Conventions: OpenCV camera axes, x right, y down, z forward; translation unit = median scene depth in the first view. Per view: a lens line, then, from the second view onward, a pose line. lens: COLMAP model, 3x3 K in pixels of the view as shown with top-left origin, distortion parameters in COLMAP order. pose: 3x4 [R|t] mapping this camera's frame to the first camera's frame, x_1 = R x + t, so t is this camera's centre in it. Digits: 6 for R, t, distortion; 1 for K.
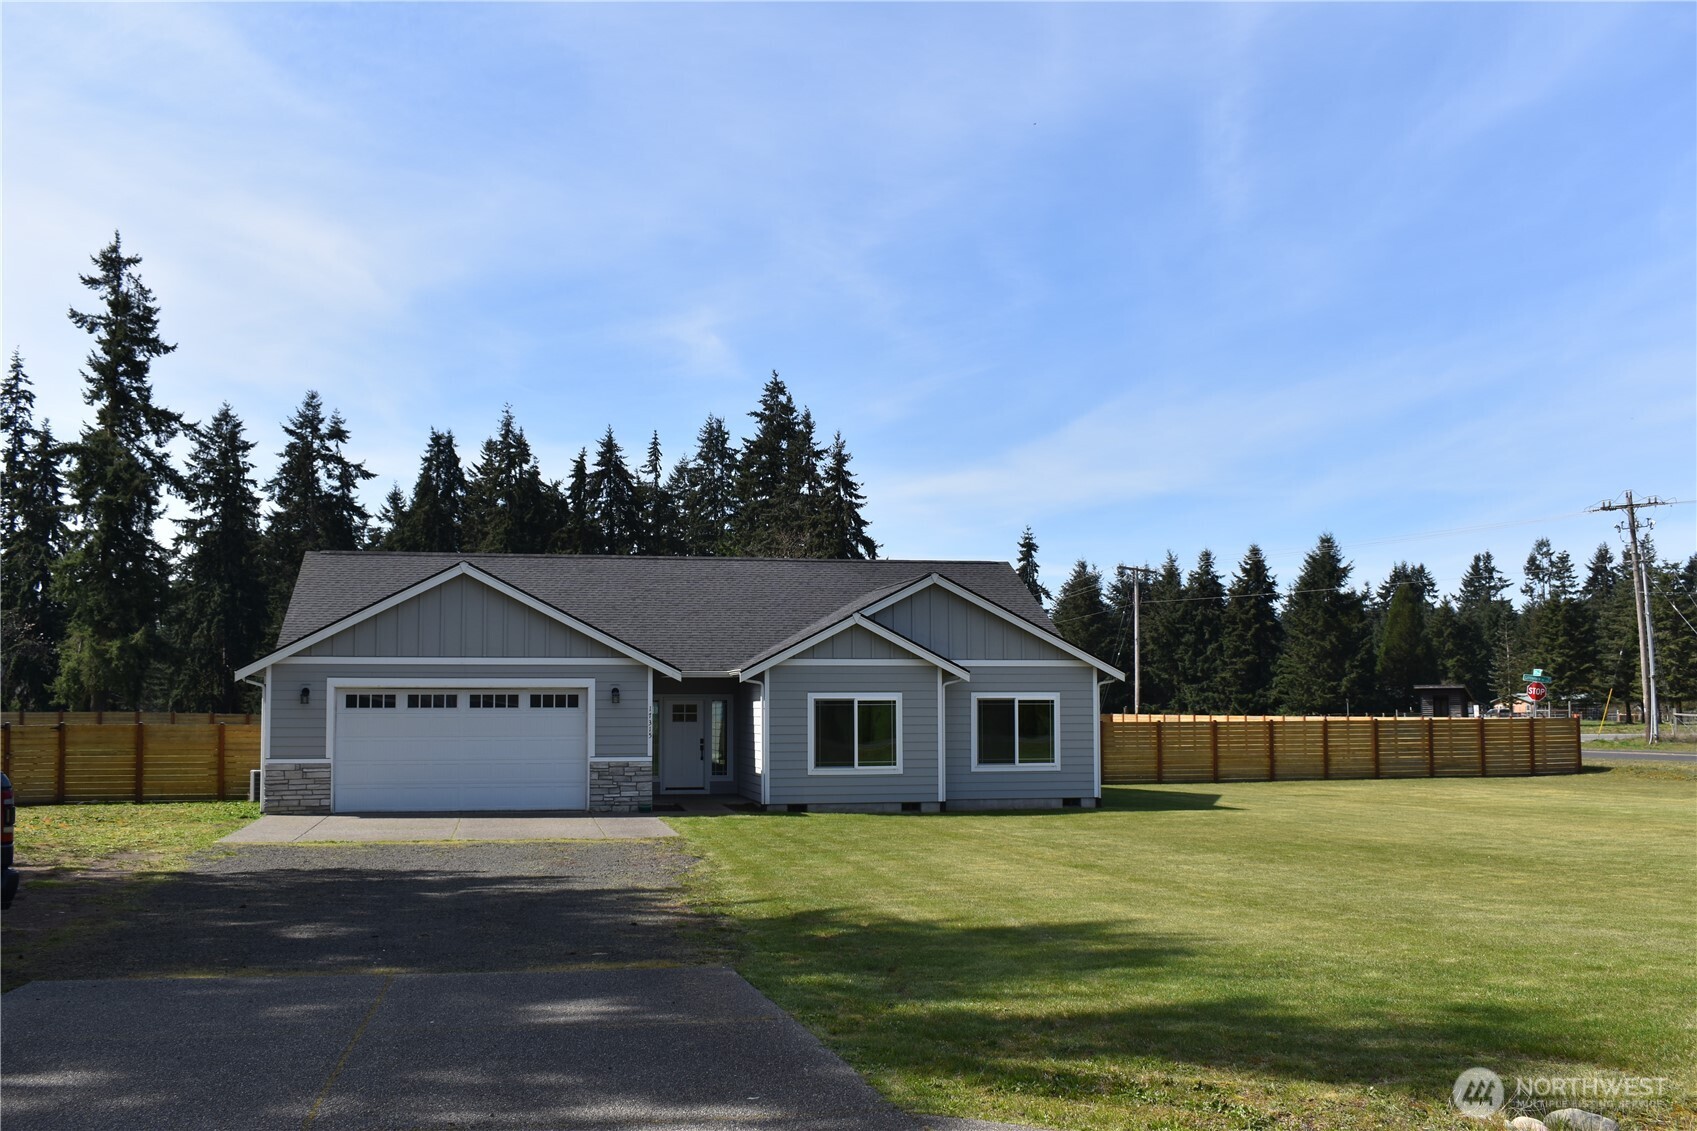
lens RADIAL K [[1688.2, 0, 848.5], [0, 1688.2, 565.5], [0, 0, 1]] dist [-0.068322, 0.002445]
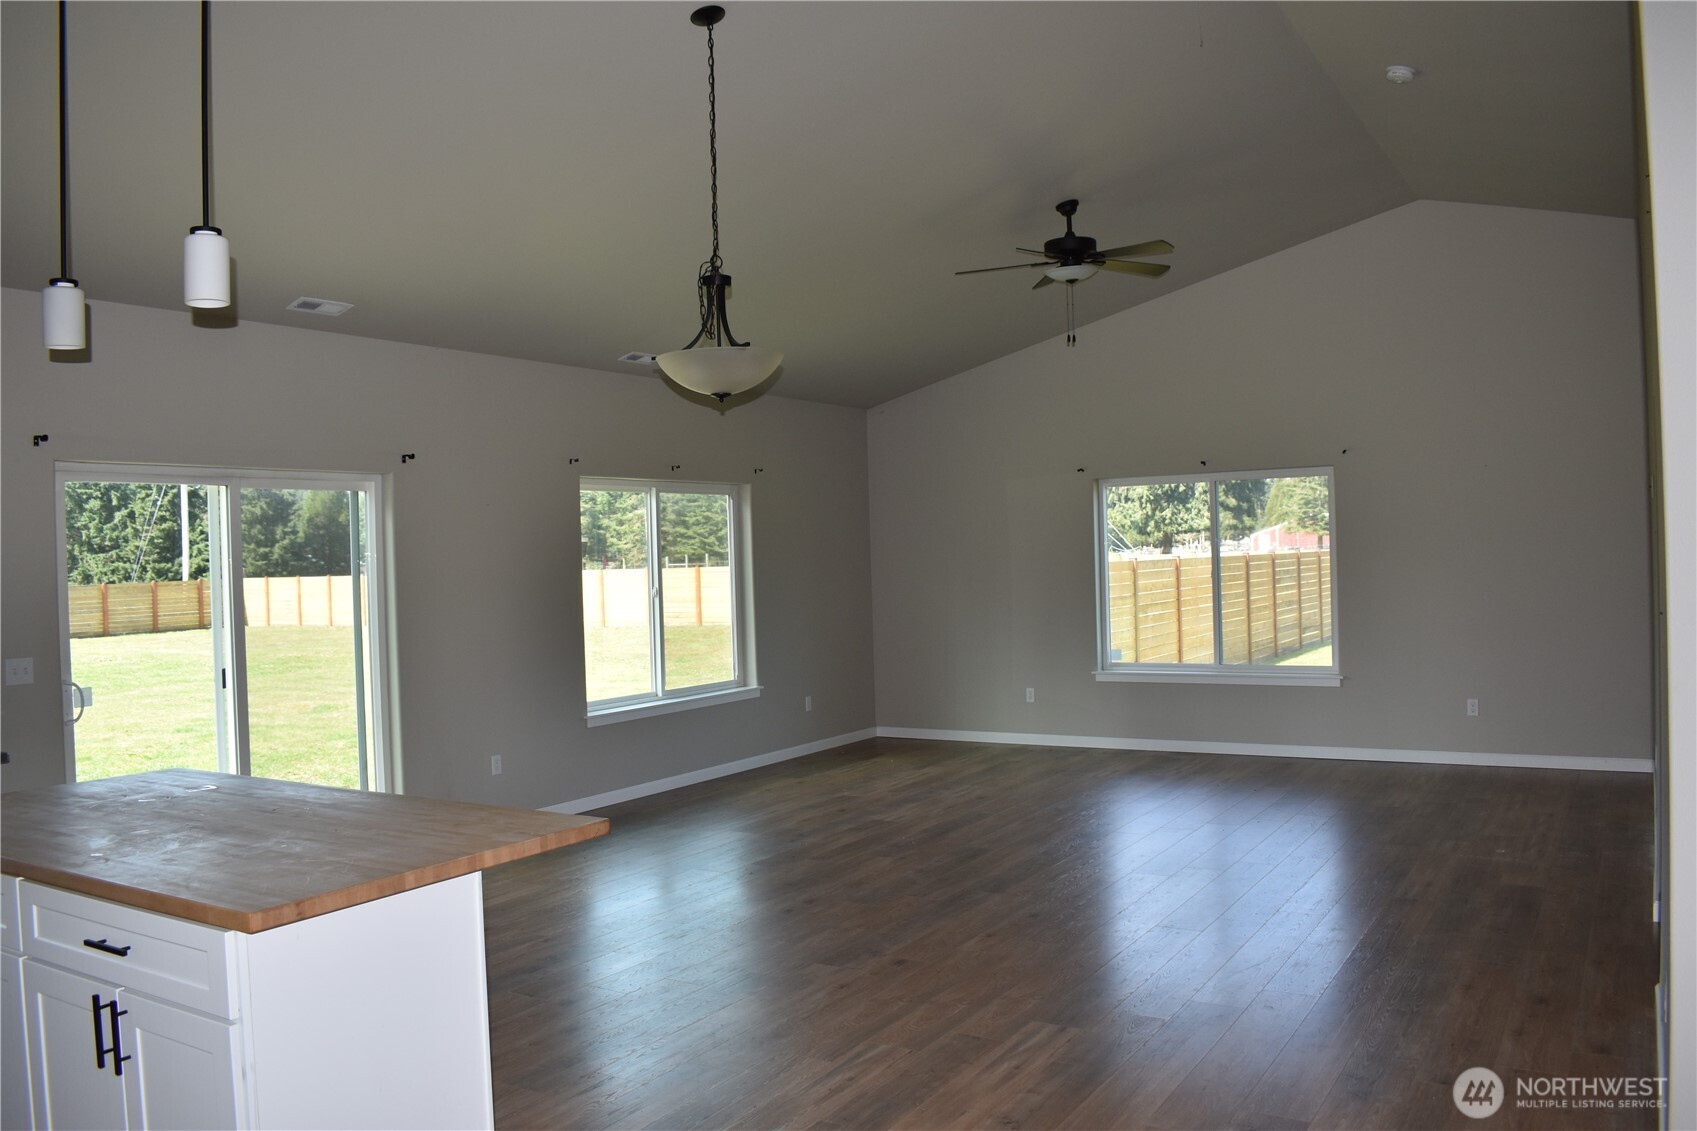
lens RADIAL K [[1333.0, 0, 848.9], [0, 1333.0, 559.2], [0, 0, 1]] dist [-0.095123, 0.016934]
pose [[0.688143, -0.019084, 0.725324, -0.026031], [-0.032337, 0.997854, 0.056934, 0.019010], [-0.724854, -0.062633, 0.686049, 0.208465]]
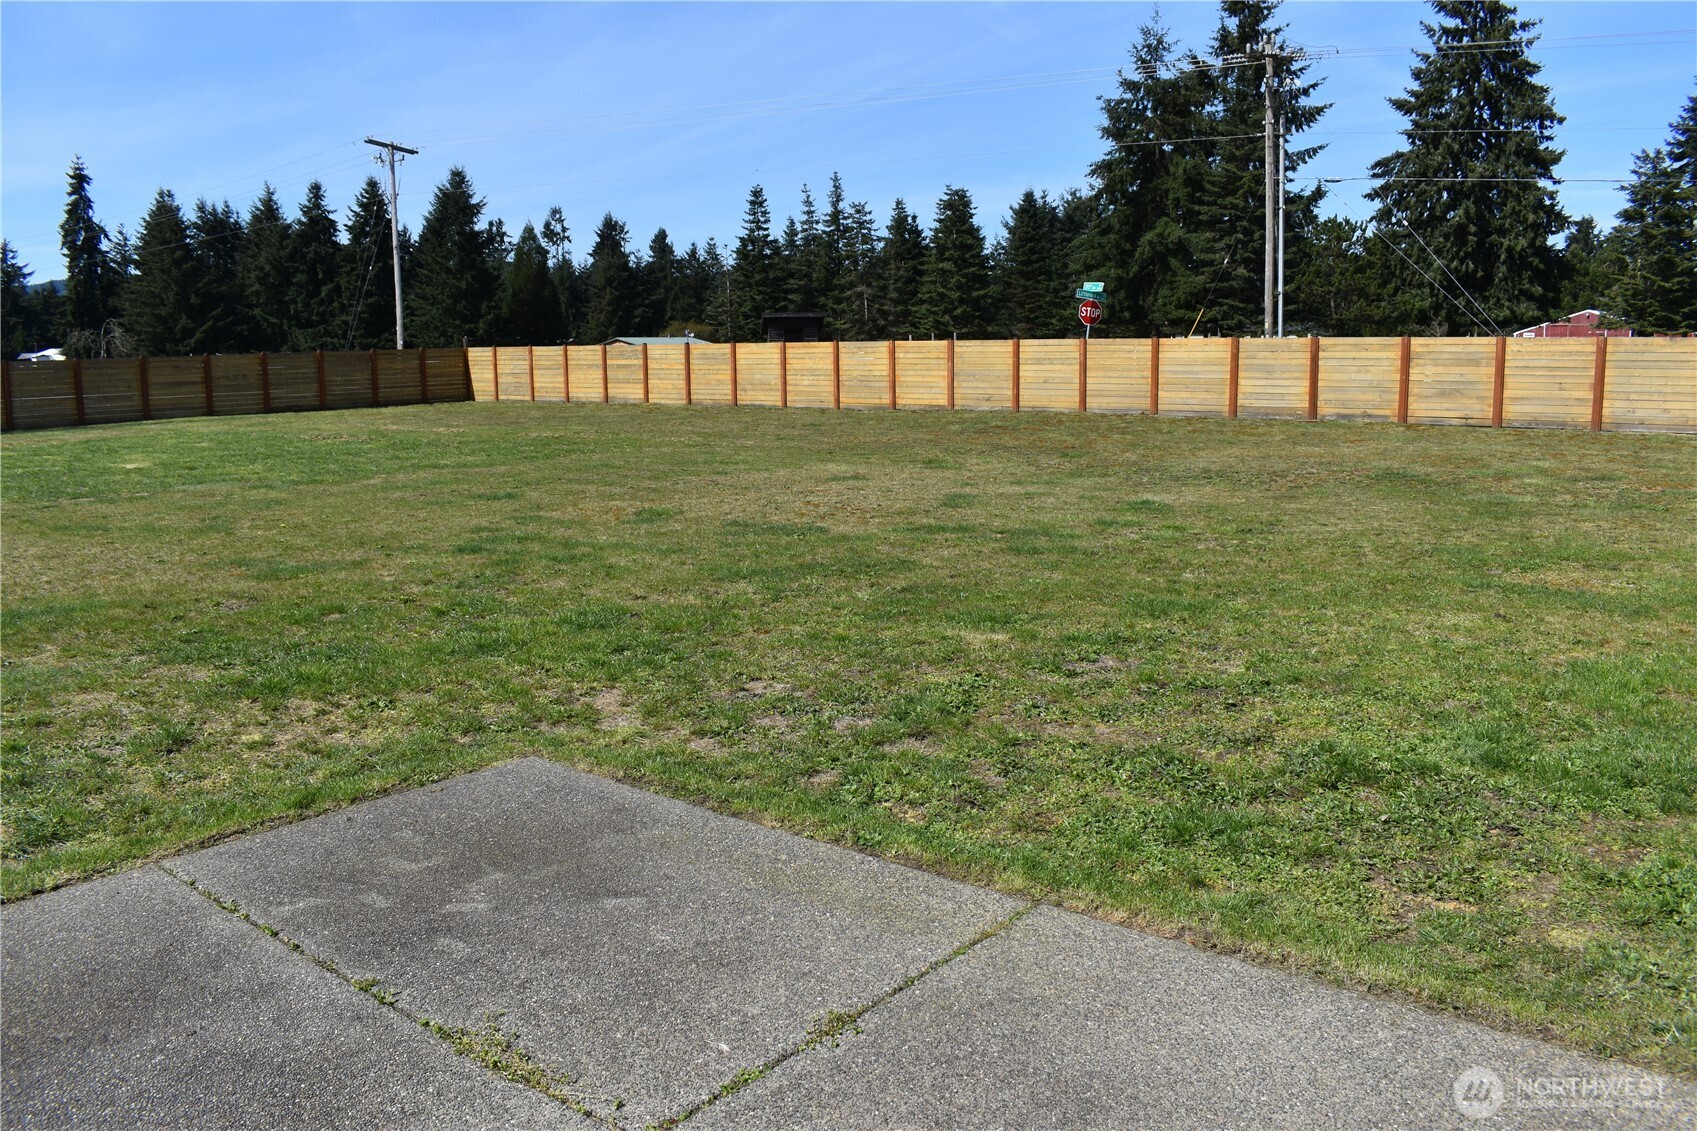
lens RADIAL K [[1333.0, 0, 848.9], [0, 1333.0, 559.2], [0, 0, 1]] dist [-0.095123, 0.016934]
pose [[0.780640, -0.102905, 0.616451, -0.017036], [-0.043816, 0.974913, 0.218230, 0.023626], [-0.623443, -0.197369, 0.756547, 0.243502]]
